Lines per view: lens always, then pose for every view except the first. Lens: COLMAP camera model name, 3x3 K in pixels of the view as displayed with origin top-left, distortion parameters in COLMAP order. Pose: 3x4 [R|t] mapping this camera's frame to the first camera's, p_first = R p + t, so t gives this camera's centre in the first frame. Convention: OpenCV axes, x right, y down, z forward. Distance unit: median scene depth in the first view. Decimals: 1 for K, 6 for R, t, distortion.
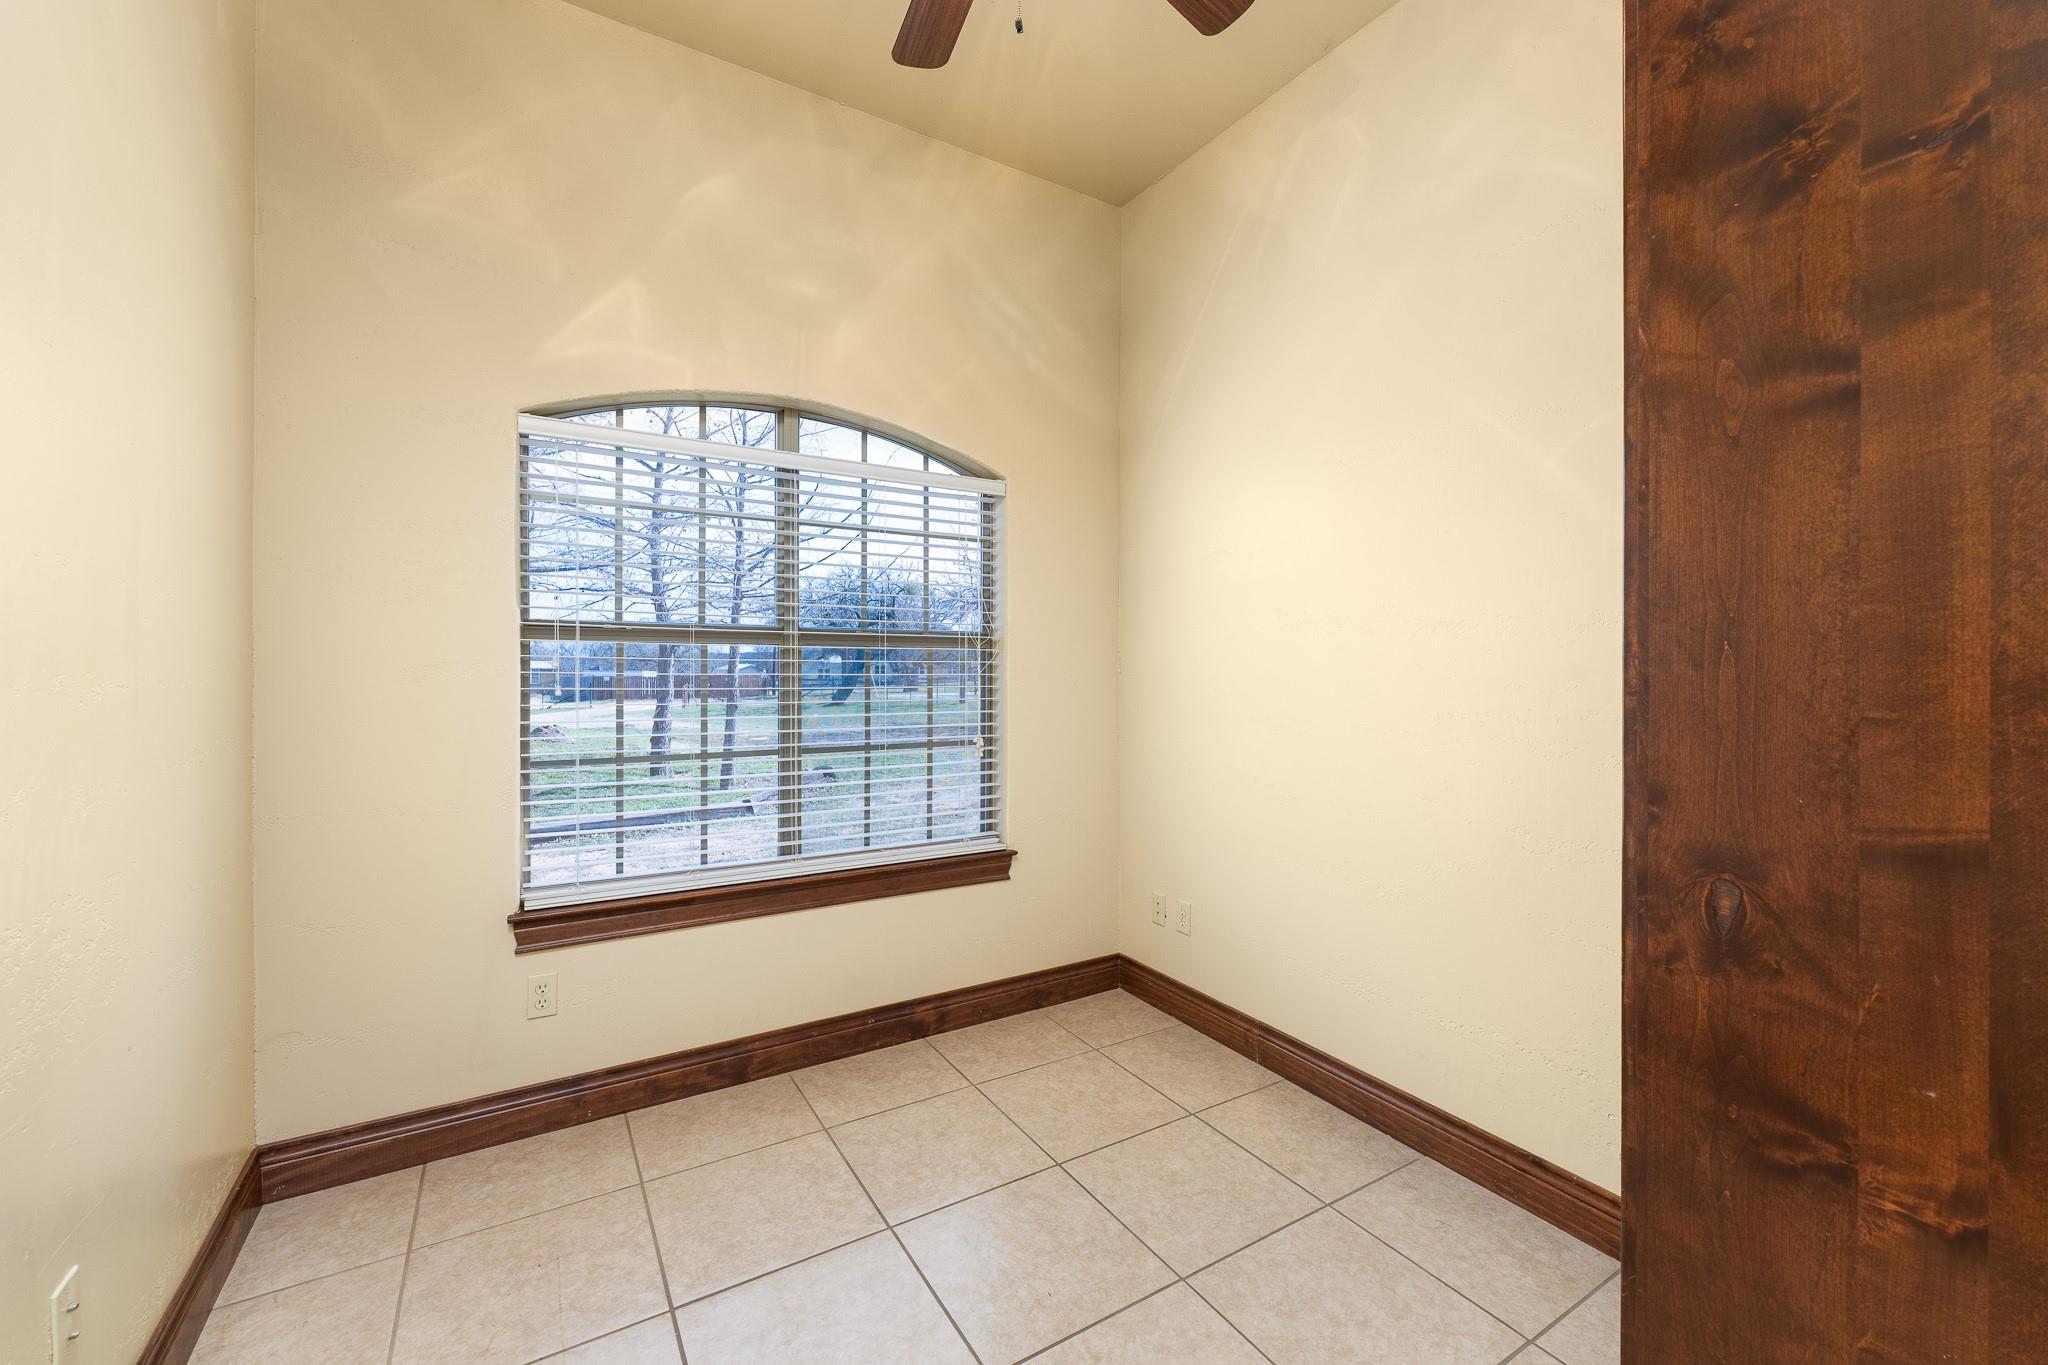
lens RADIAL K [[817.6, 0, 1025.0], [0, 817.6, 670.7], [0, 0, 1]] dist [-0.001848, 0.000091]
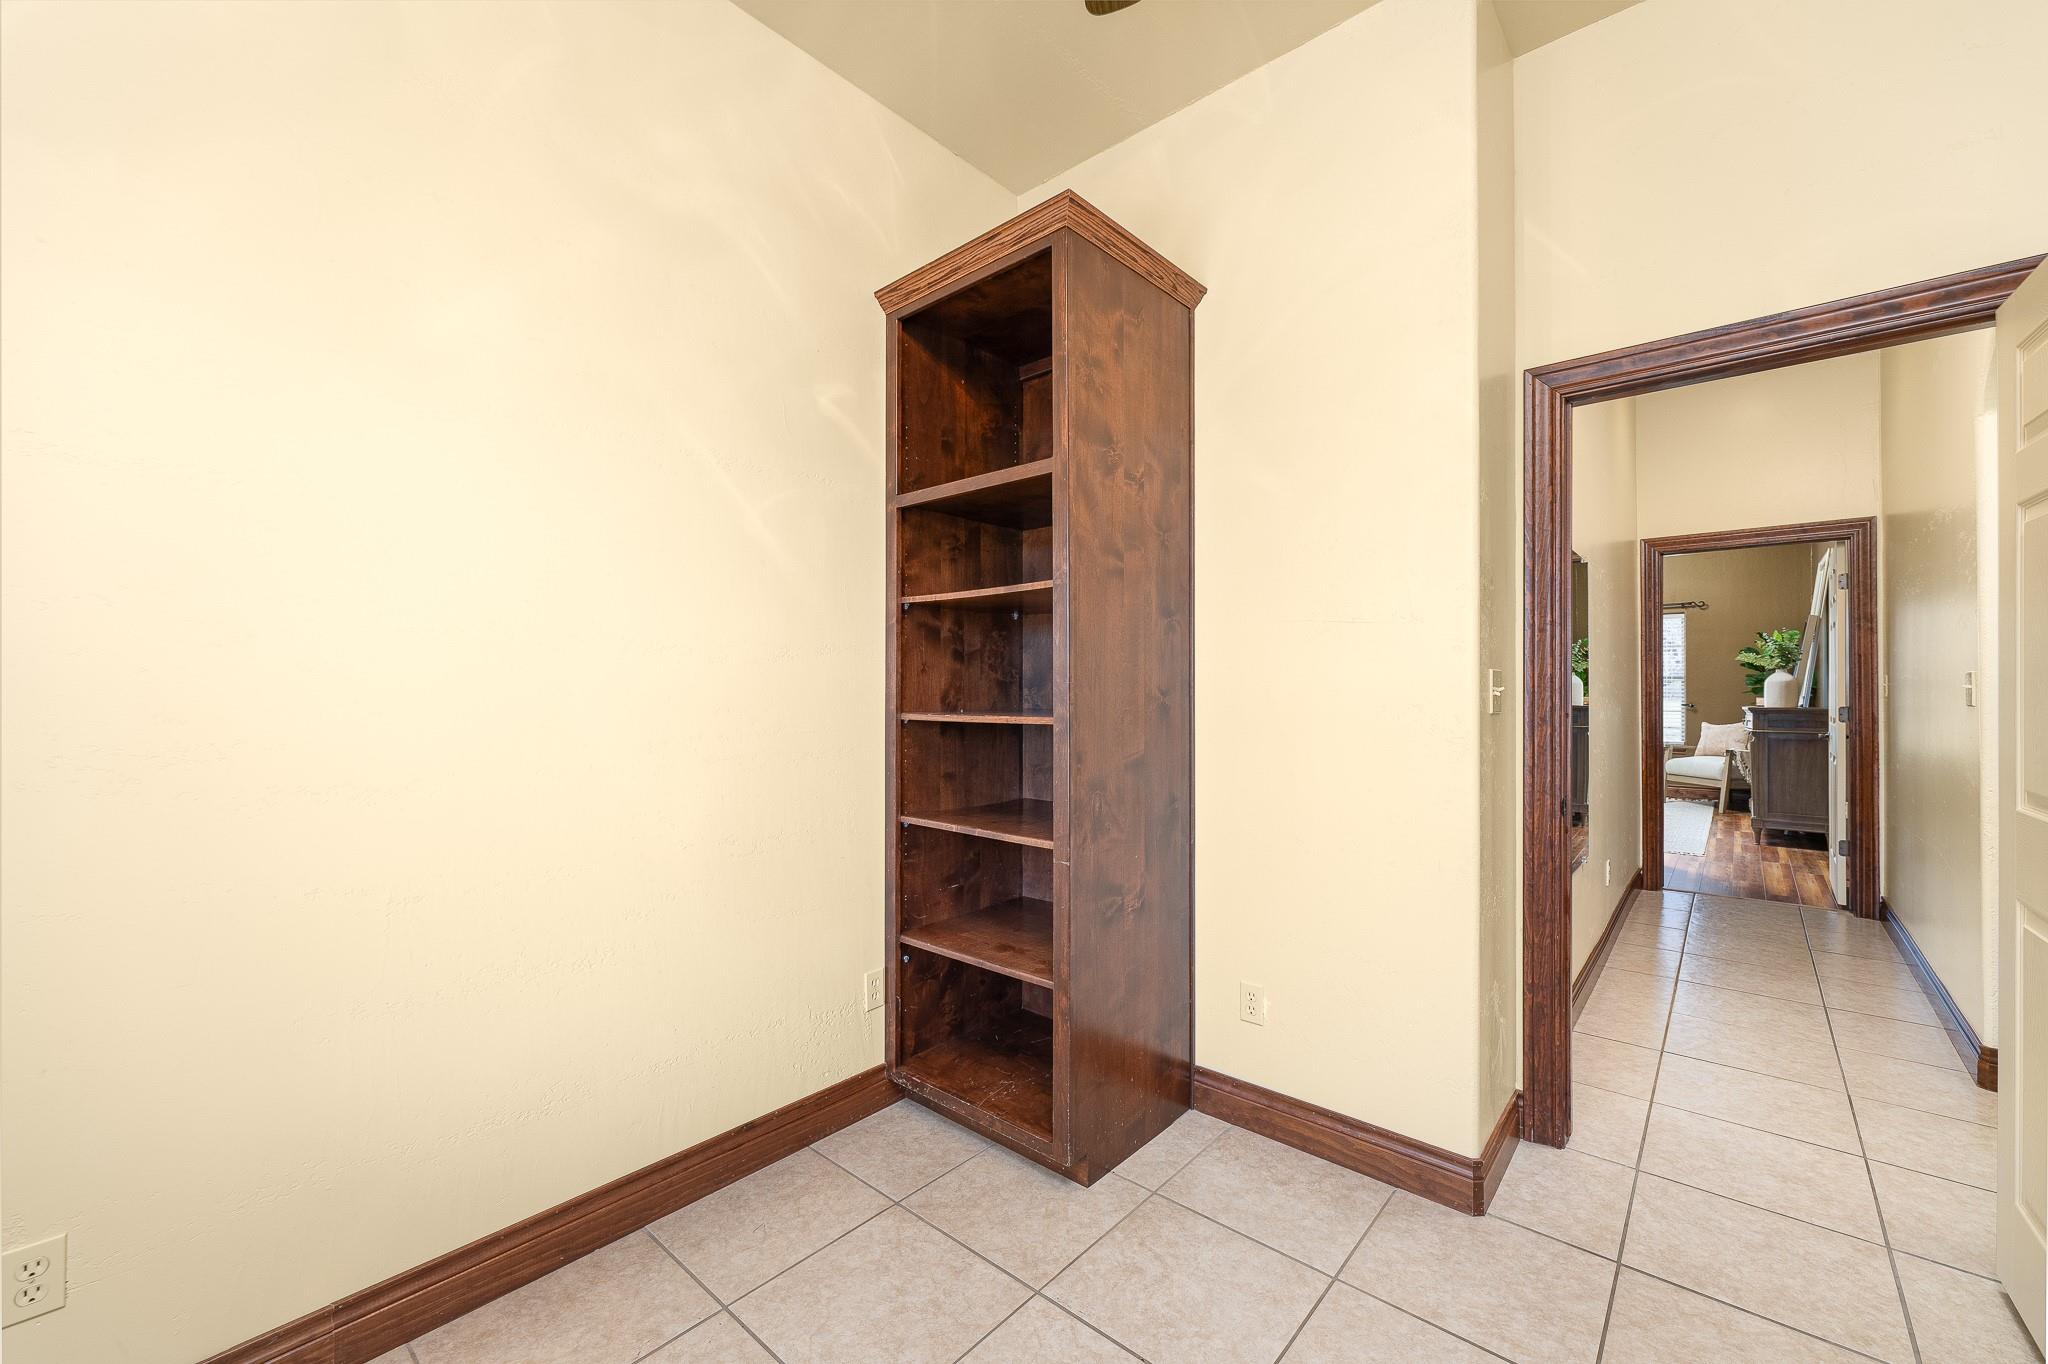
lens RADIAL K [[817.6, 0, 1027.0], [0, 817.6, 684.2], [0, 0, 1]] dist [-0.001848, 0.000091]
pose [[-0.293994, -0.003211, 0.955802, -1.094378], [0.006293, 0.999966, 0.005295, -0.030044], [-0.955787, 0.007572, -0.293963, 1.856701]]
